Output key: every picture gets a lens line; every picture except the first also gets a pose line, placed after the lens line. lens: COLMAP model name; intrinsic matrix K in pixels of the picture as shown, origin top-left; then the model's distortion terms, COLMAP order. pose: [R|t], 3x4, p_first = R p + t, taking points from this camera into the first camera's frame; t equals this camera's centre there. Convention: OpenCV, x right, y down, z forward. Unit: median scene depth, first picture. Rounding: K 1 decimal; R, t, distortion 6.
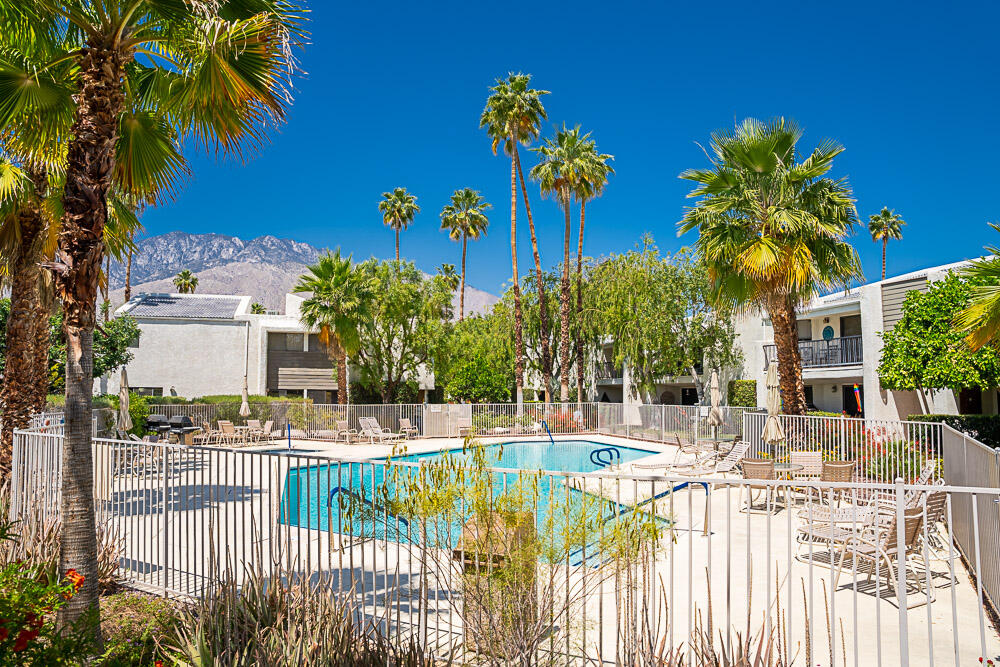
lens RADIAL K [[700.9, 0, 495.5], [0, 700.9, 318.1], [0, 0, 1]] dist [-0.140358, 0.097298]
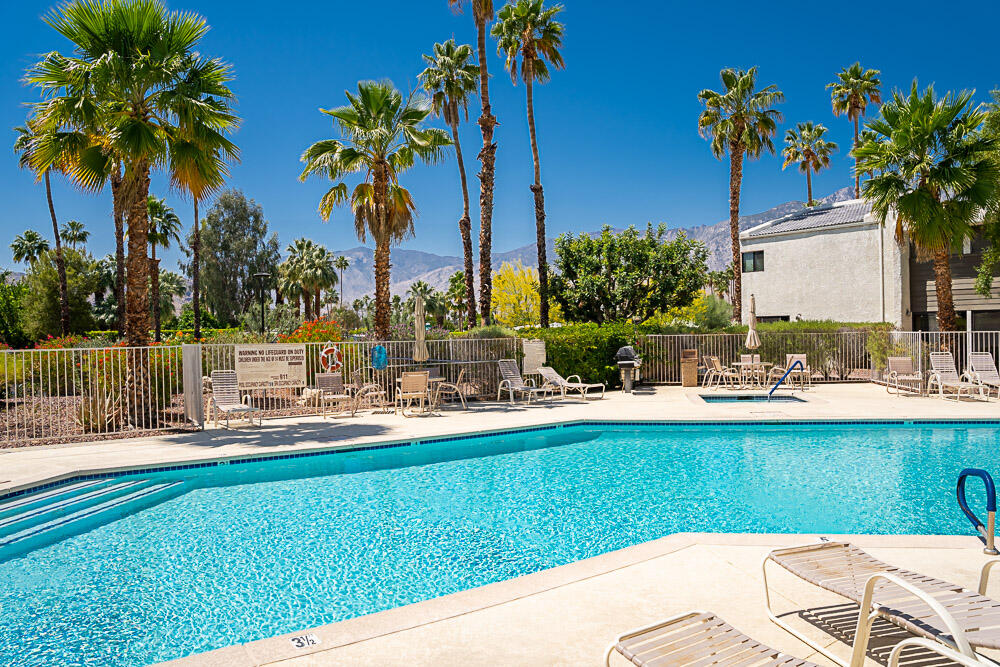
lens RADIAL K [[700.9, 0, 495.5], [0, 700.9, 318.1], [0, 0, 1]] dist [-0.140358, 0.097298]
pose [[0.351305, -0.021605, -0.936012, 0.175681], [0.113961, 0.993287, 0.019845, 0.046320], [0.929299, -0.113640, 0.351409, 0.355686]]
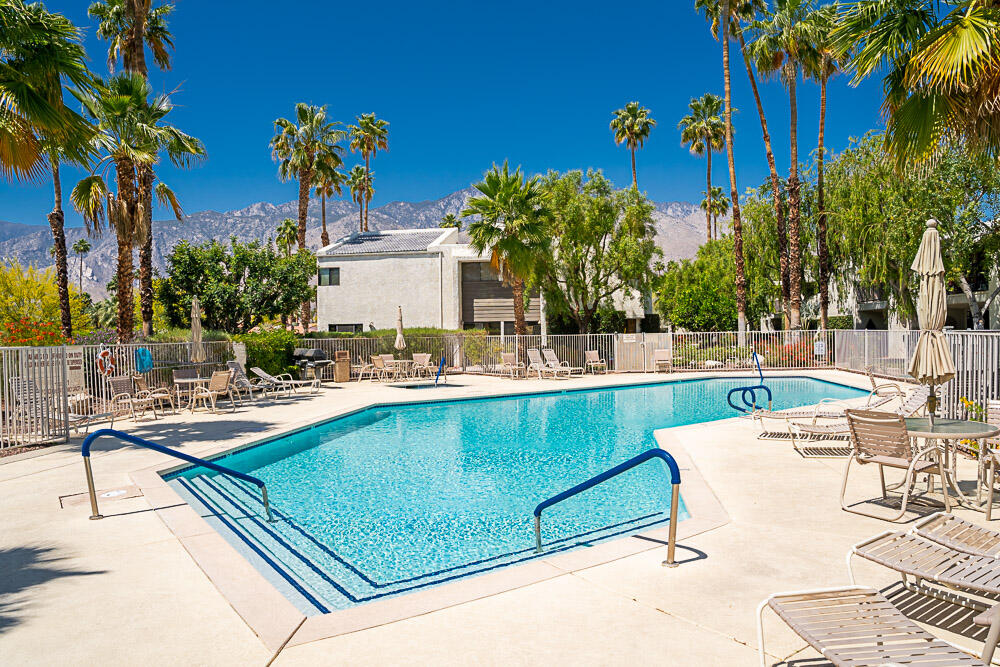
lens RADIAL K [[700.9, 0, 495.5], [0, 700.9, 318.1], [0, 0, 1]] dist [-0.140358, 0.097298]
pose [[0.915090, -0.022044, -0.402647, 0.102995], [0.058427, 0.995216, 0.078301, 0.024458], [0.398994, -0.095178, 0.912000, 0.136863]]
